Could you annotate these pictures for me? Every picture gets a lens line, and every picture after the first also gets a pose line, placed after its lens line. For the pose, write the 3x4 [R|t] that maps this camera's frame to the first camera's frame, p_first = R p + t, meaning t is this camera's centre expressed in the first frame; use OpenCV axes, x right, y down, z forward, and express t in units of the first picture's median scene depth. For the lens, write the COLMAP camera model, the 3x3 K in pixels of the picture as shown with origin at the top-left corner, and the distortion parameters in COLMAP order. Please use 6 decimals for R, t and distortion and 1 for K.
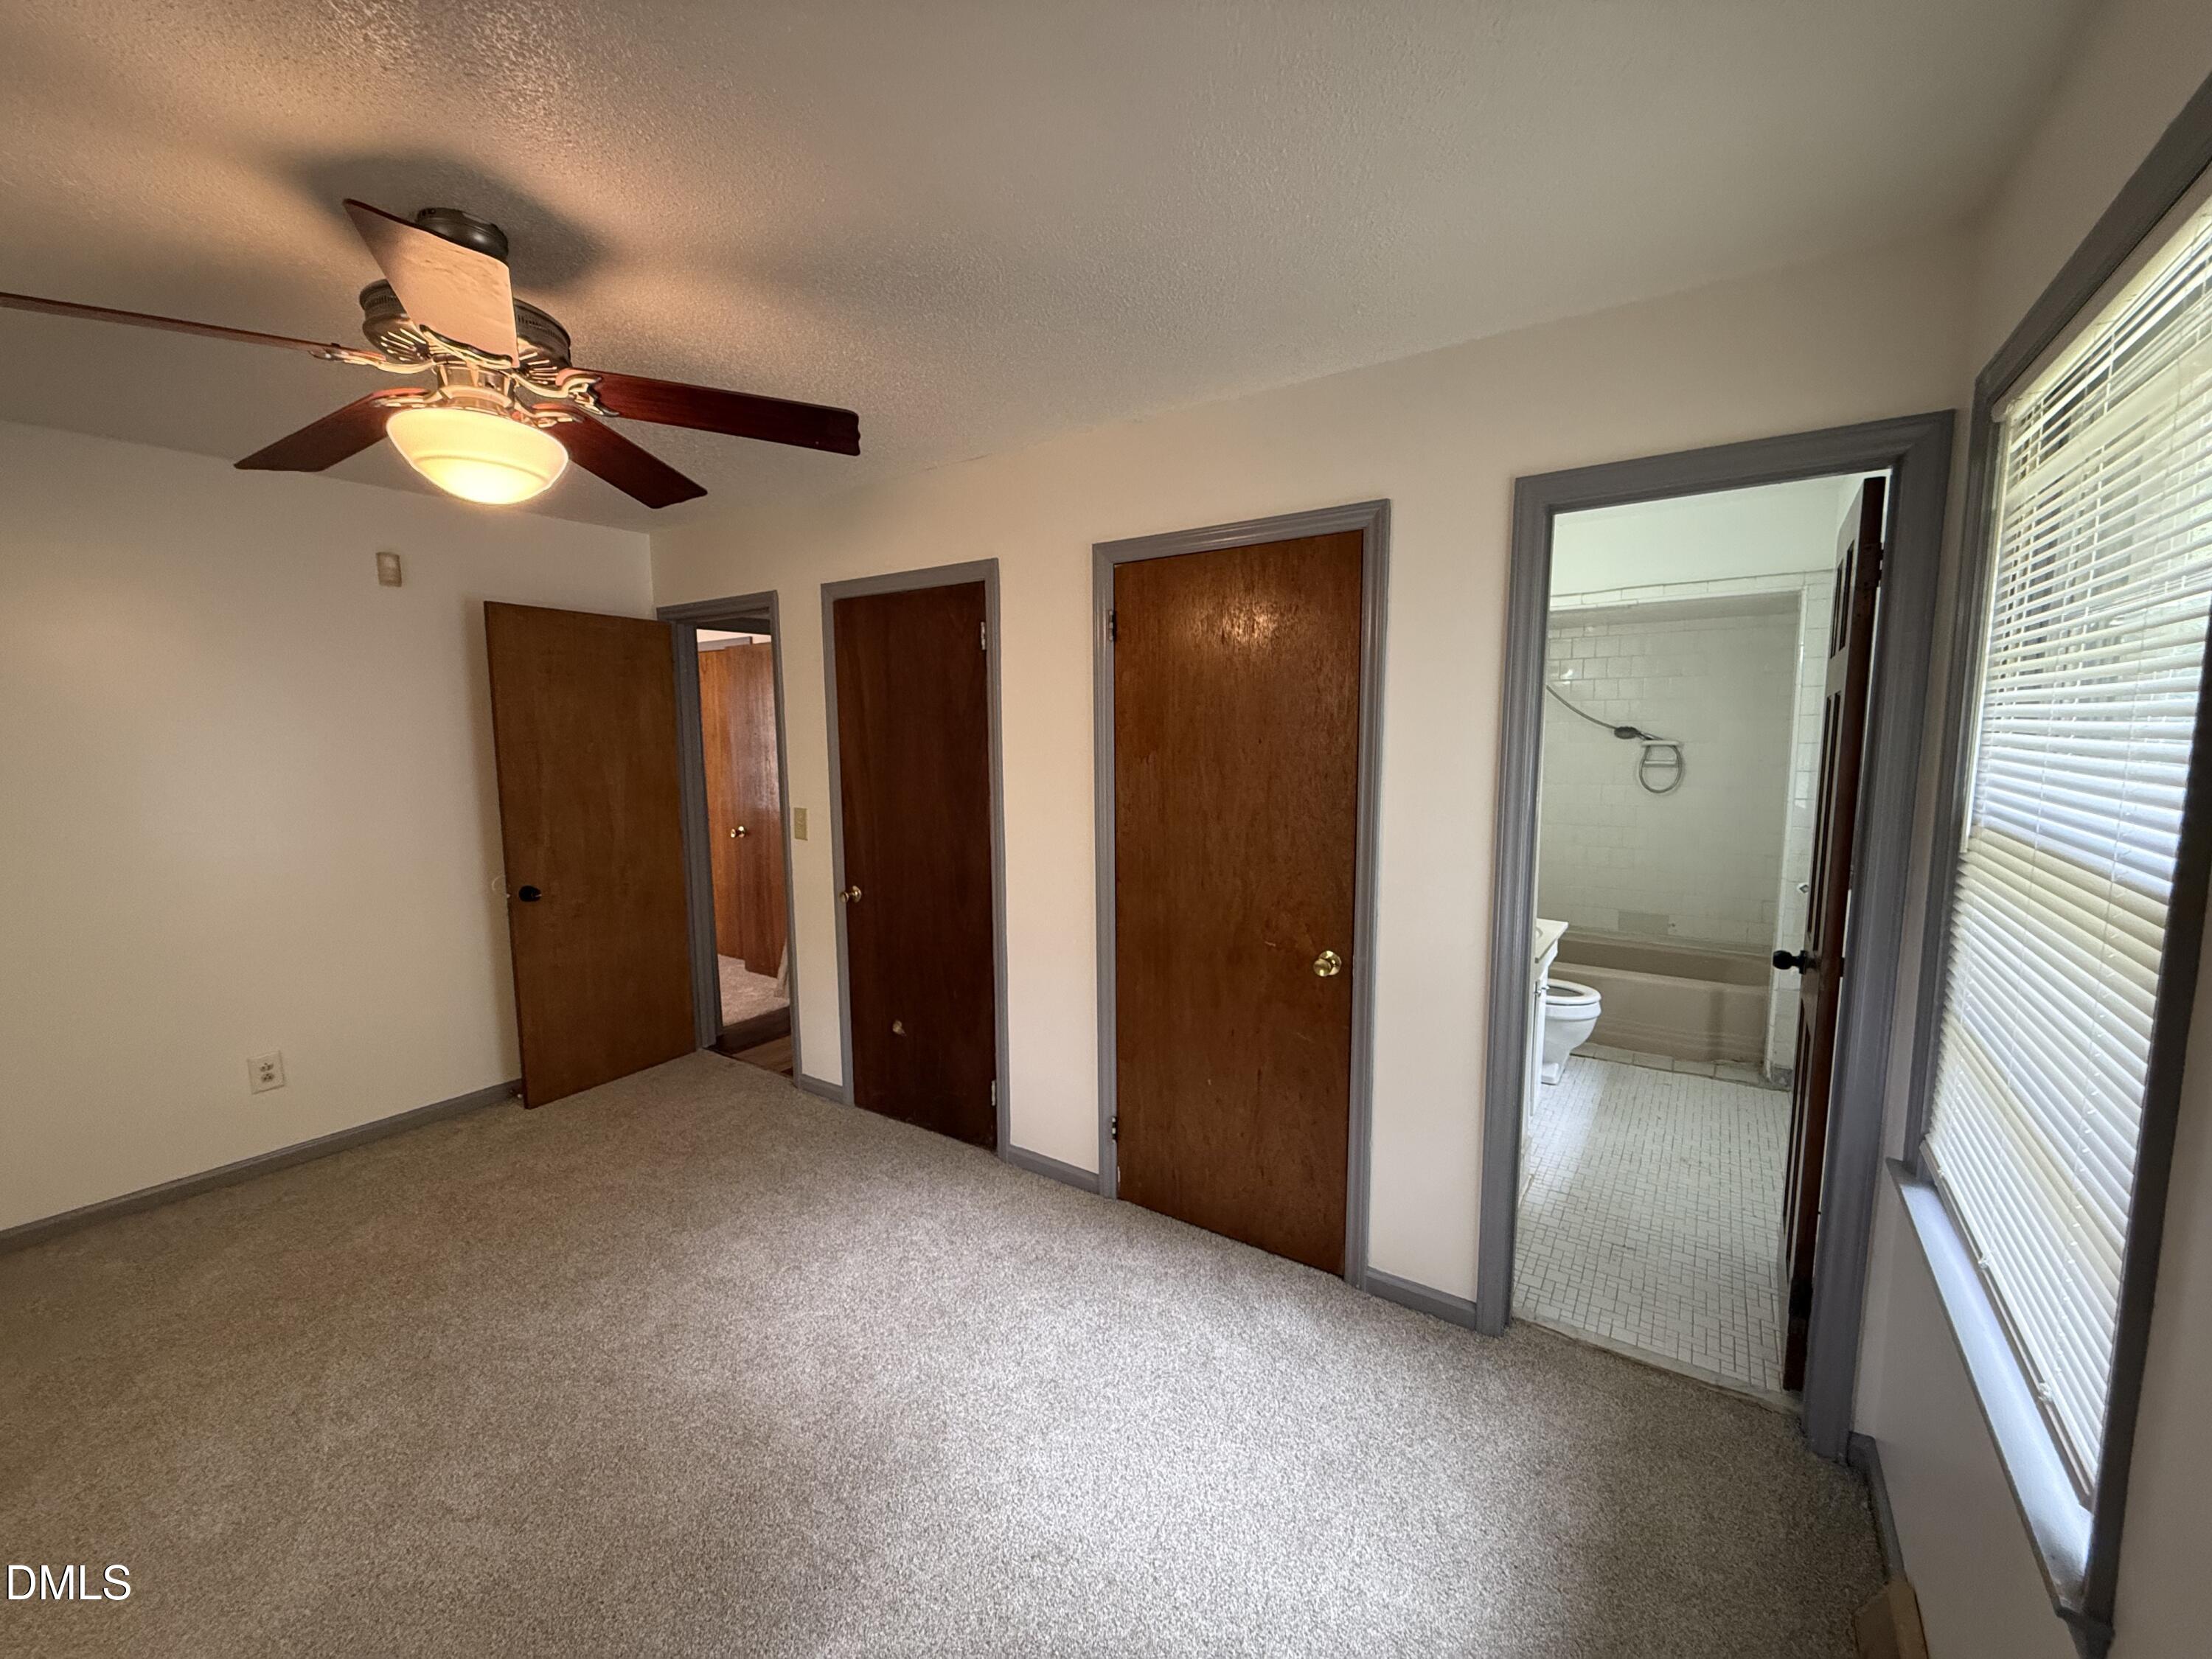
lens RADIAL K [[882.4, 0, 1103.2], [0, 882.4, 833.4], [0, 0, 1]] dist [0.001496, -0.000791]
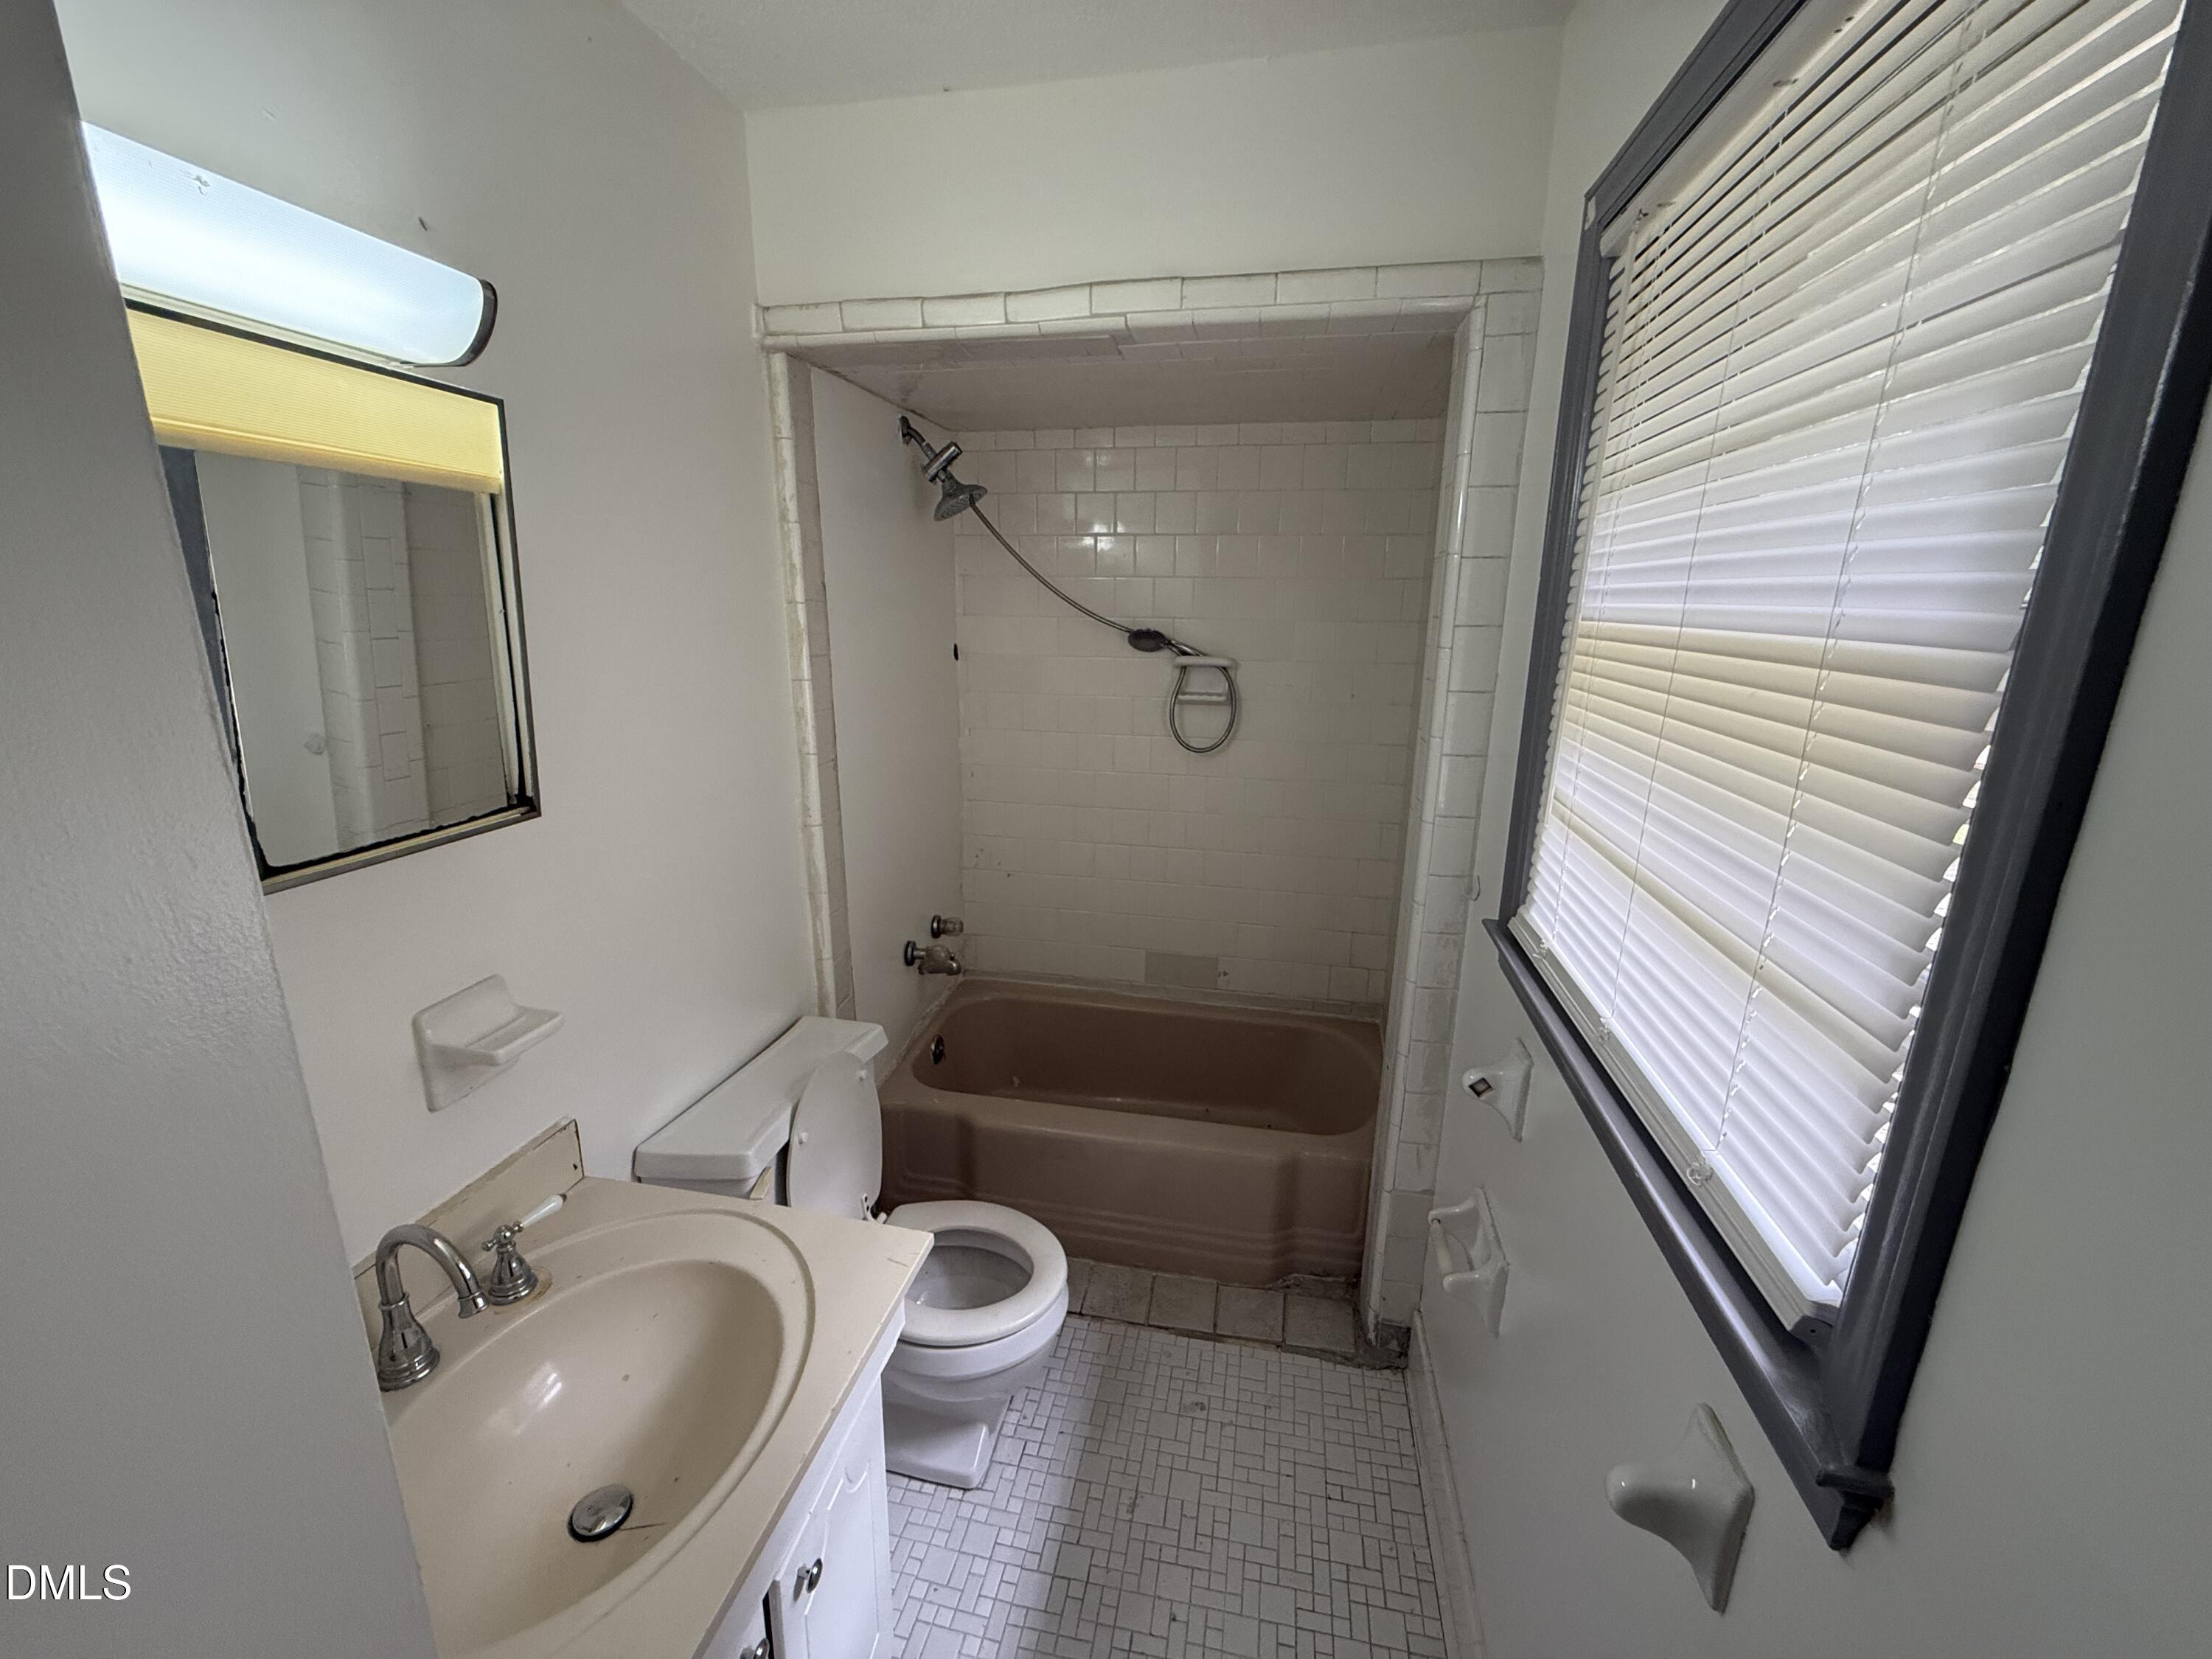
lens RADIAL K [[882.4, 0, 1106.9], [0, 882.4, 826.5], [0, 0, 1]] dist [0.001496, -0.000791]
pose [[0.916267, -0.073752, 0.393720, 0.354143], [0.022066, 0.990705, 0.134228, -0.075427], [-0.399960, -0.114300, 0.909378, 0.515103]]
